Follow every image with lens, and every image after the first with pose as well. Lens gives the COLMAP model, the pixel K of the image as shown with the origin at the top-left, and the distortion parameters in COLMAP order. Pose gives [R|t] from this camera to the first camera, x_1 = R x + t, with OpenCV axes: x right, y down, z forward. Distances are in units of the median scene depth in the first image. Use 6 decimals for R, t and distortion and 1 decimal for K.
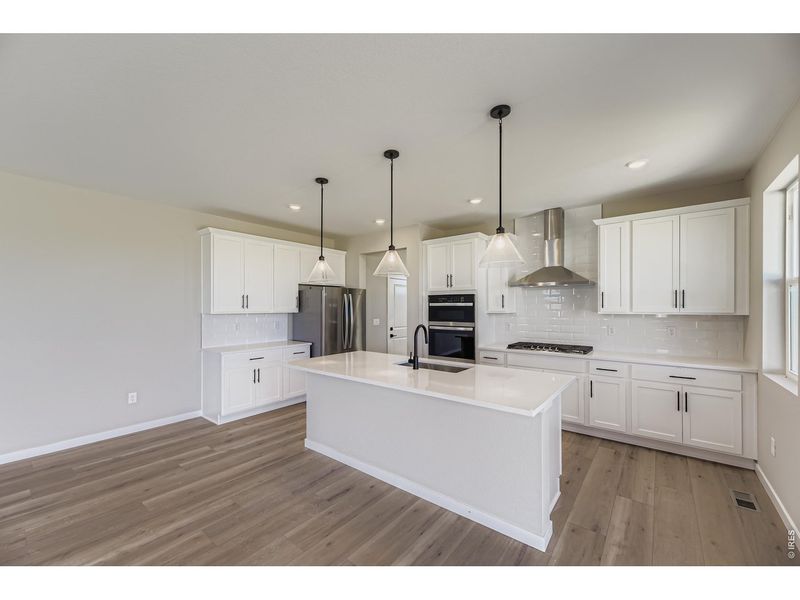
lens RADIAL K [[327.8, 0, 404.0], [0, 327.8, 305.4], [0, 0, 1]] dist [0.011226, -0.001910]
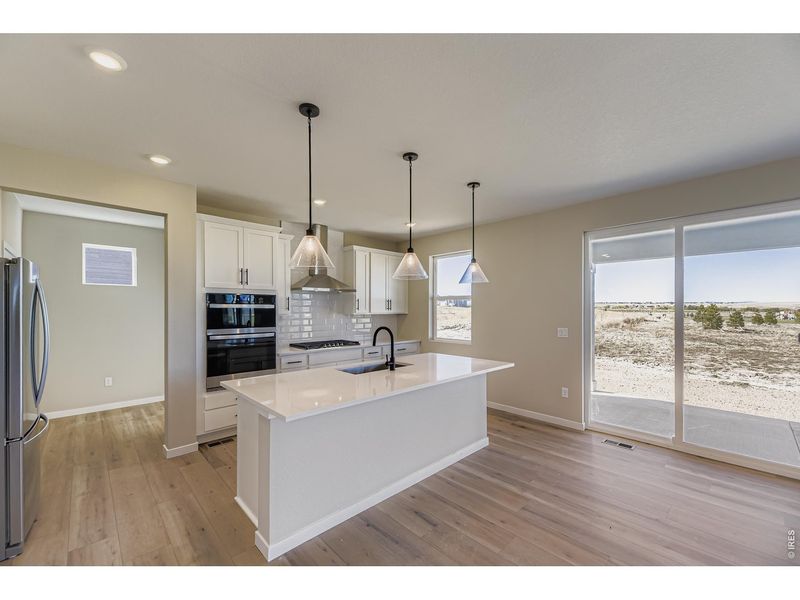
lens RADIAL K [[327.8, 0, 399.0], [0, 327.8, 309.2], [0, 0, 1]] dist [0.011226, -0.001910]
pose [[0.137595, 0.003089, 0.990484, -0.686903], [-0.002847, 0.999992, -0.002724, 0.005637], [-0.990485, -0.002445, 0.137602, 0.595117]]
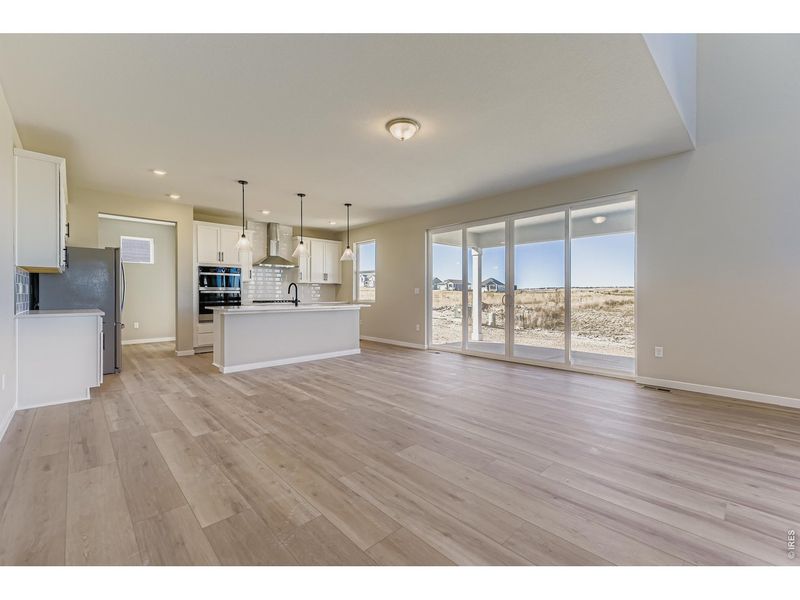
lens RADIAL K [[342.7, 0, 399.7], [0, 342.7, 295.1], [0, 0, 1]] dist [0.004658, -0.000239]
pose [[0.139361, 0.000029, 0.990242, -1.329611], [-0.003227, 0.999995, 0.000425, 0.091257], [-0.990236, -0.003255, 0.139360, 0.084118]]
